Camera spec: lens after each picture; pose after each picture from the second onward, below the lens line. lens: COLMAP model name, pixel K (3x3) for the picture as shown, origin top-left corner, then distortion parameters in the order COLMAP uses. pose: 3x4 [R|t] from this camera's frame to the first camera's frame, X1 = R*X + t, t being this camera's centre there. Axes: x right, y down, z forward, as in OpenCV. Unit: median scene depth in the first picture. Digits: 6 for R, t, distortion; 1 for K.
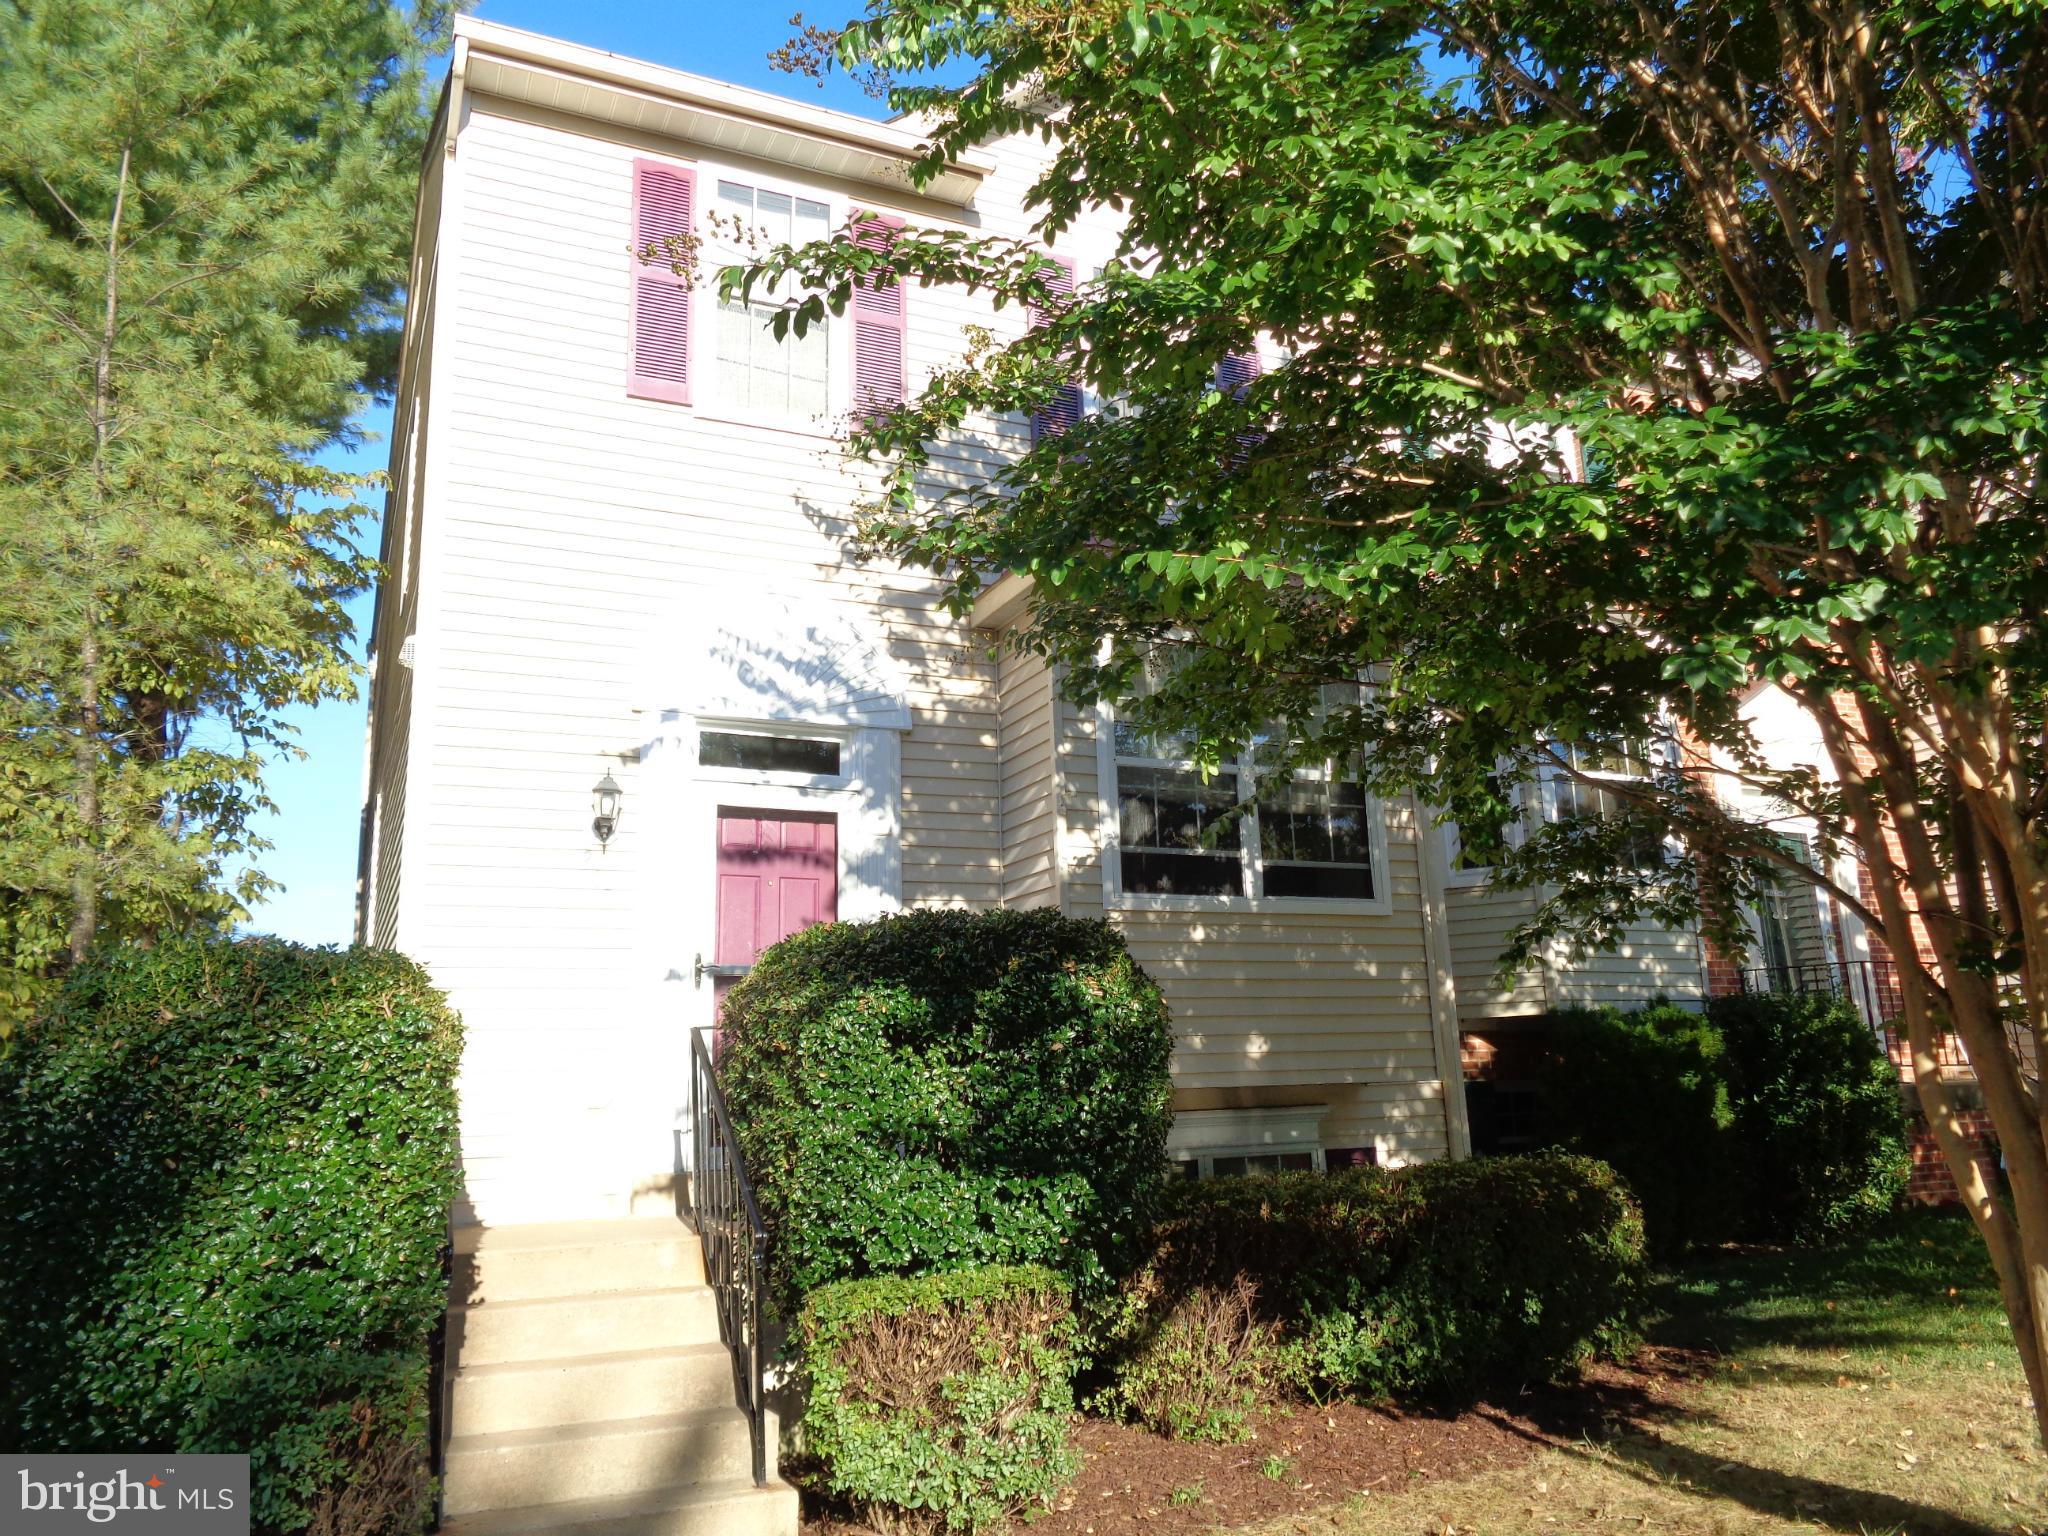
lens RADIAL K [[1544.2, 0, 1030.4], [0, 1544.2, 758.4], [0, 0, 1]] dist [0.004315, 0.007029]
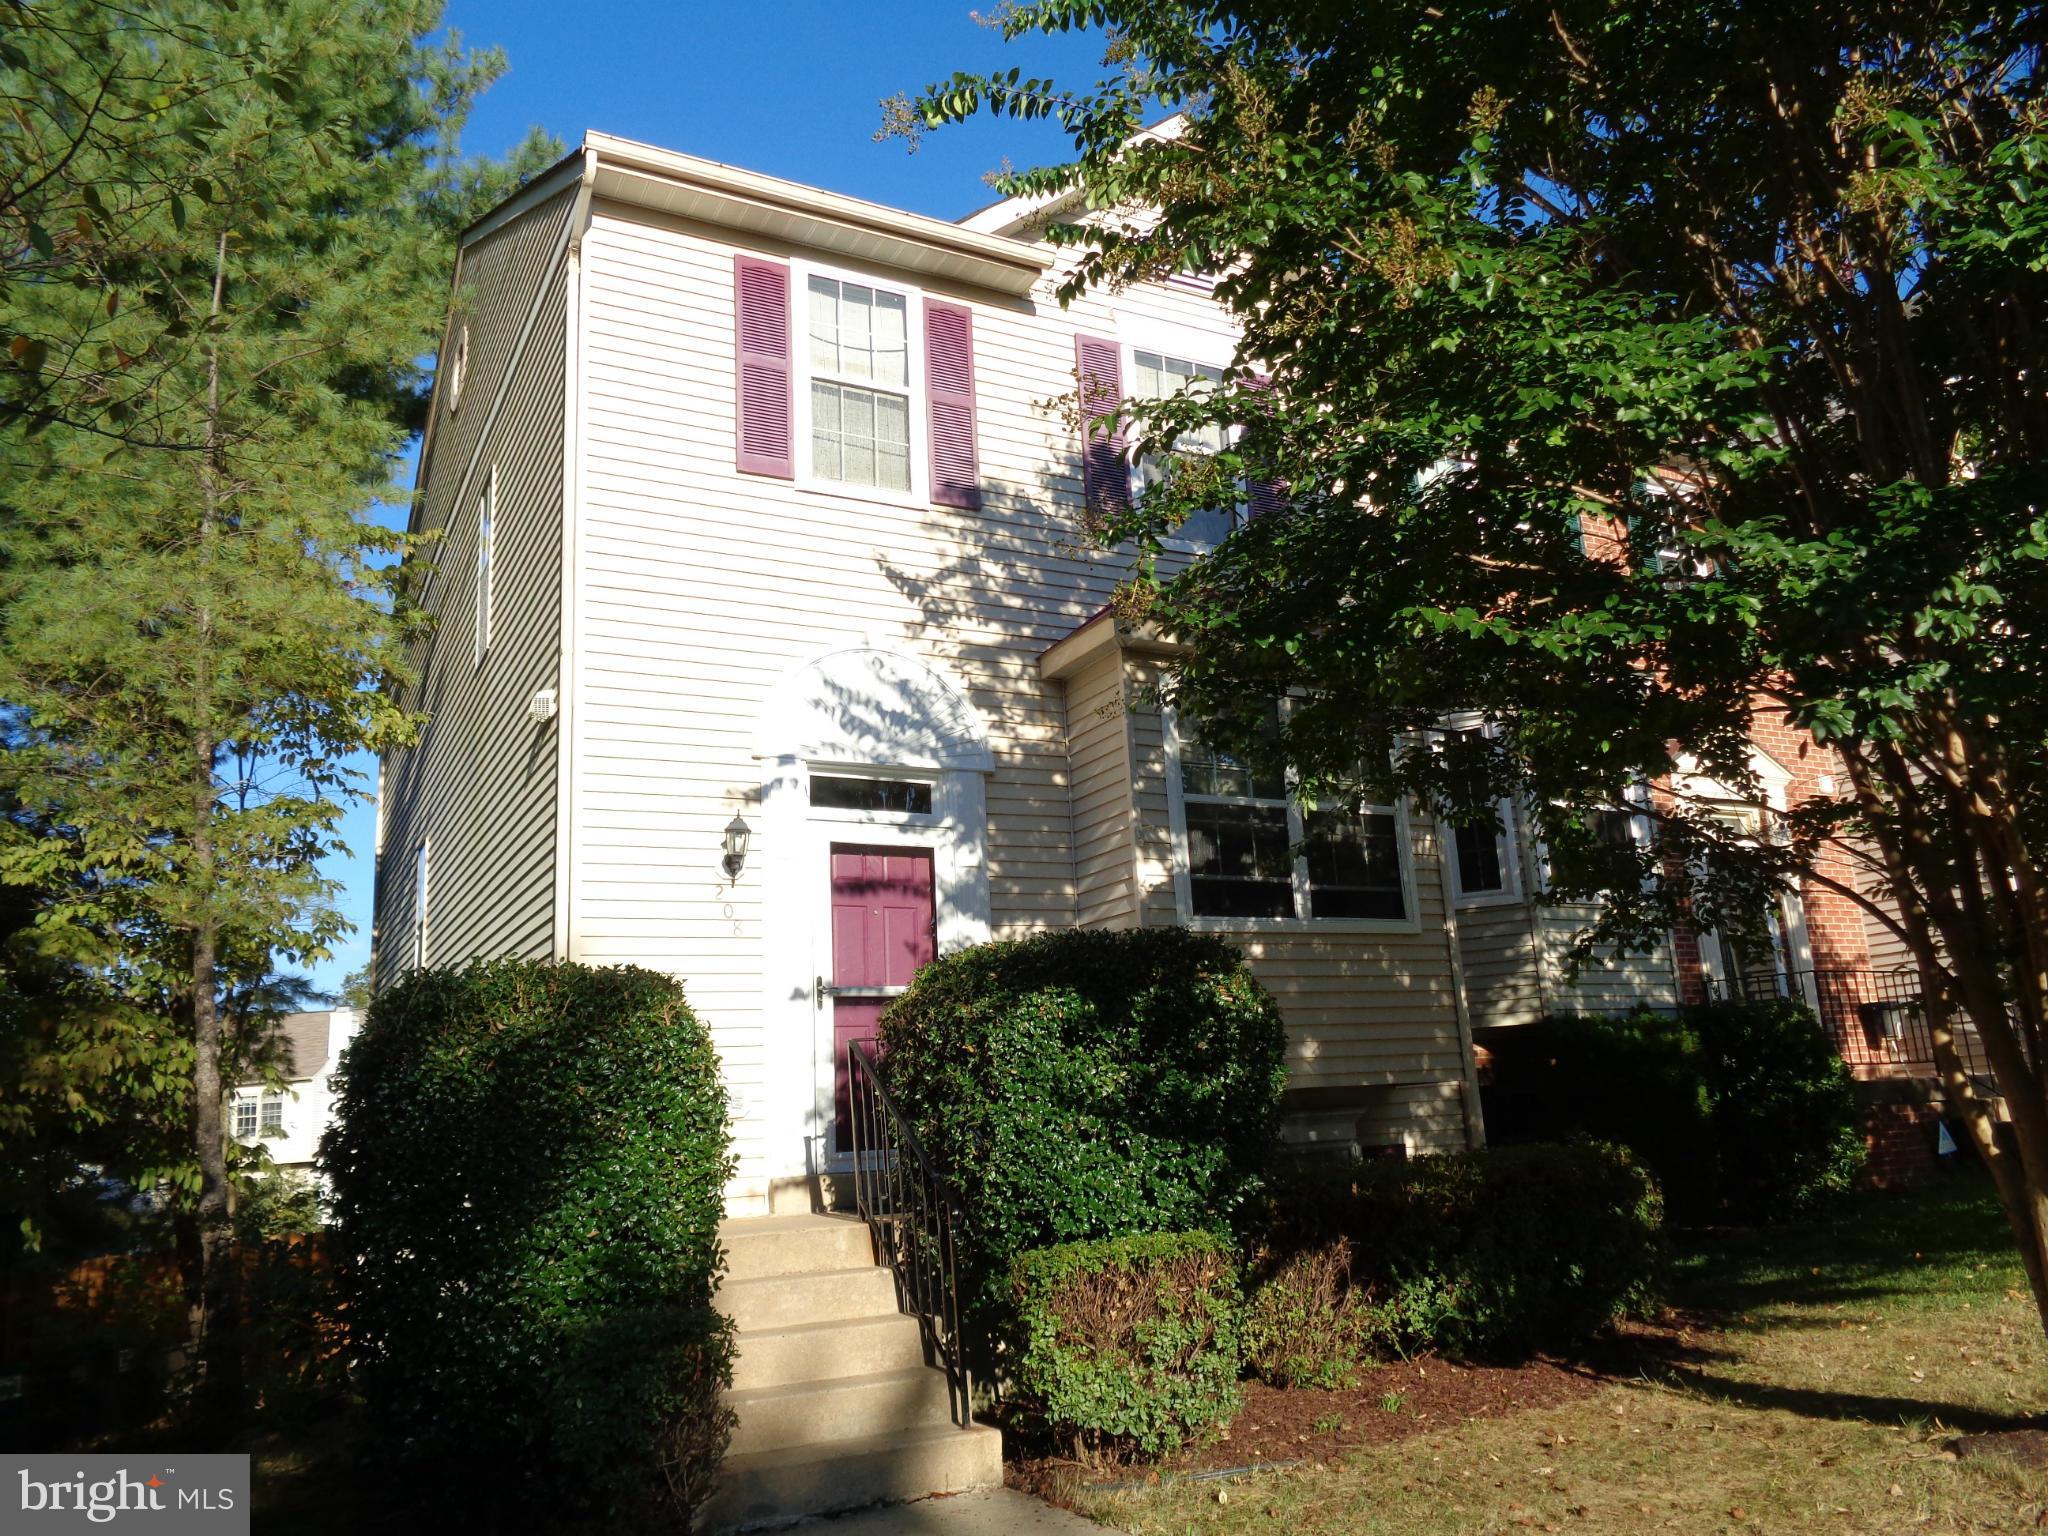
lens RADIAL K [[1544.2, 0, 1030.4], [0, 1544.2, 758.4], [0, 0, 1]] dist [0.004315, 0.007029]
pose [[0.998231, -0.011305, 0.058377, -0.121929], [0.012614, 0.999676, -0.022108, -0.003234], [-0.058108, 0.022805, 0.998050, -0.109312]]
